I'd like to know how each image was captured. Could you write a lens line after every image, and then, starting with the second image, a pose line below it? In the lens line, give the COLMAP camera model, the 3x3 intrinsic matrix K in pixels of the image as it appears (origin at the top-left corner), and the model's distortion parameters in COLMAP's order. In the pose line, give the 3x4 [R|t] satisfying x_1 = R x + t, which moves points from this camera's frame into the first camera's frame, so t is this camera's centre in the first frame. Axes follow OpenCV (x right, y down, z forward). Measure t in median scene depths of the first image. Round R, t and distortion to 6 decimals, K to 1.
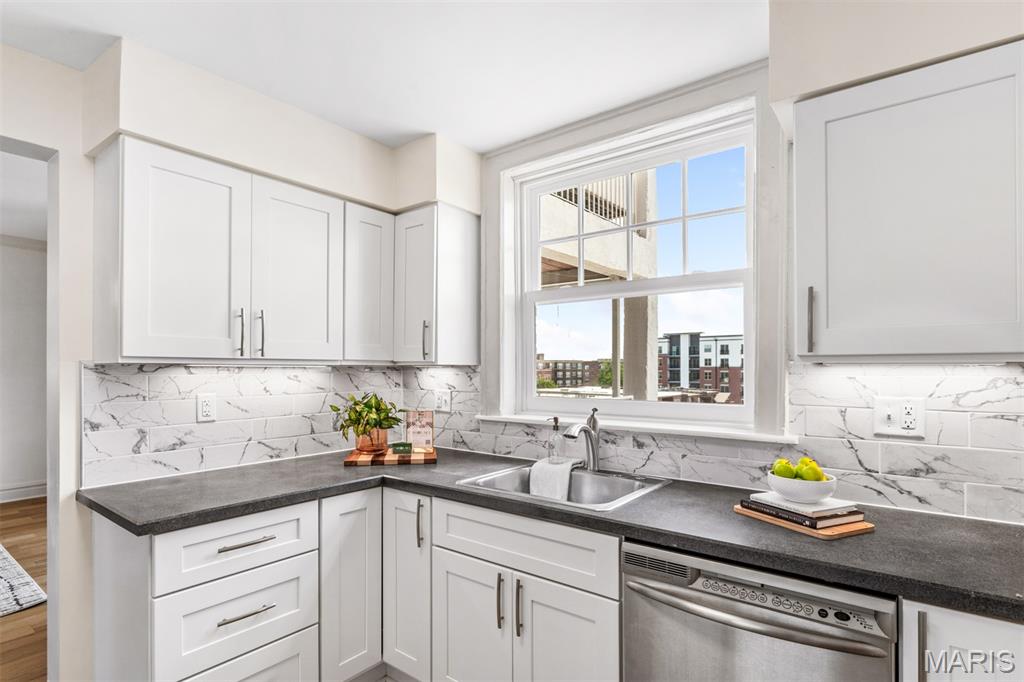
lens RADIAL K [[525.2, 0, 519.5], [0, 525.2, 359.2], [0, 0, 1]] dist [-0.006410, 0.003153]
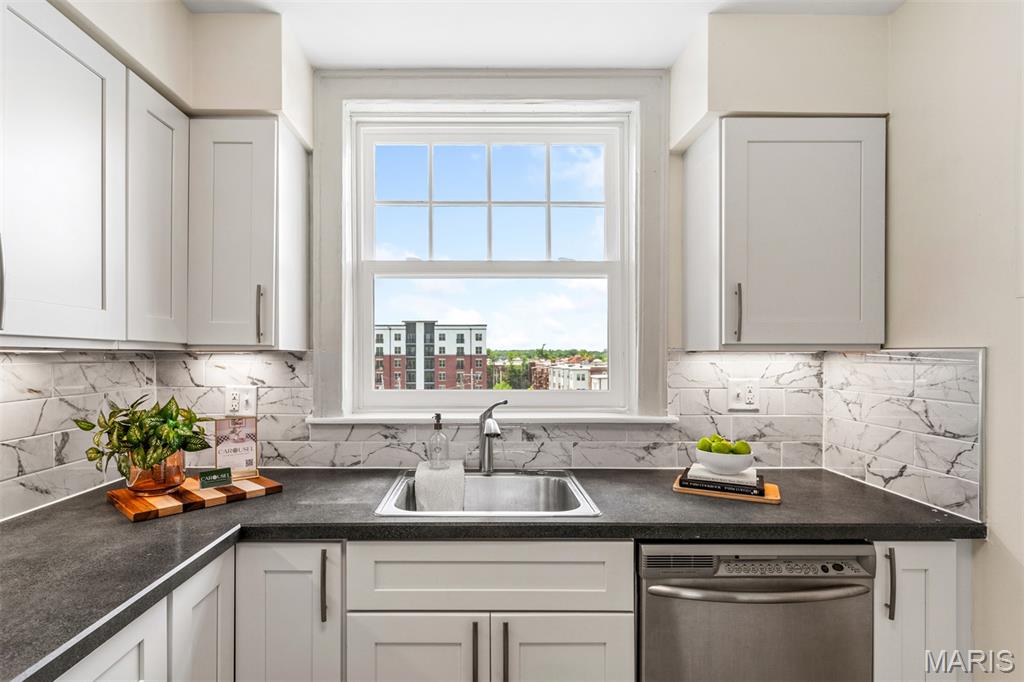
lens RADIAL K [[515.5, 0, 512.7], [0, 515.5, 350.7], [0, 0, 1]] dist [0.001918, 0.002433]
pose [[0.788591, 0.006845, 0.614880, -0.383013], [-0.010667, 0.999940, 0.002549, 0.007595], [-0.614826, -0.008569, 0.788616, 0.311753]]
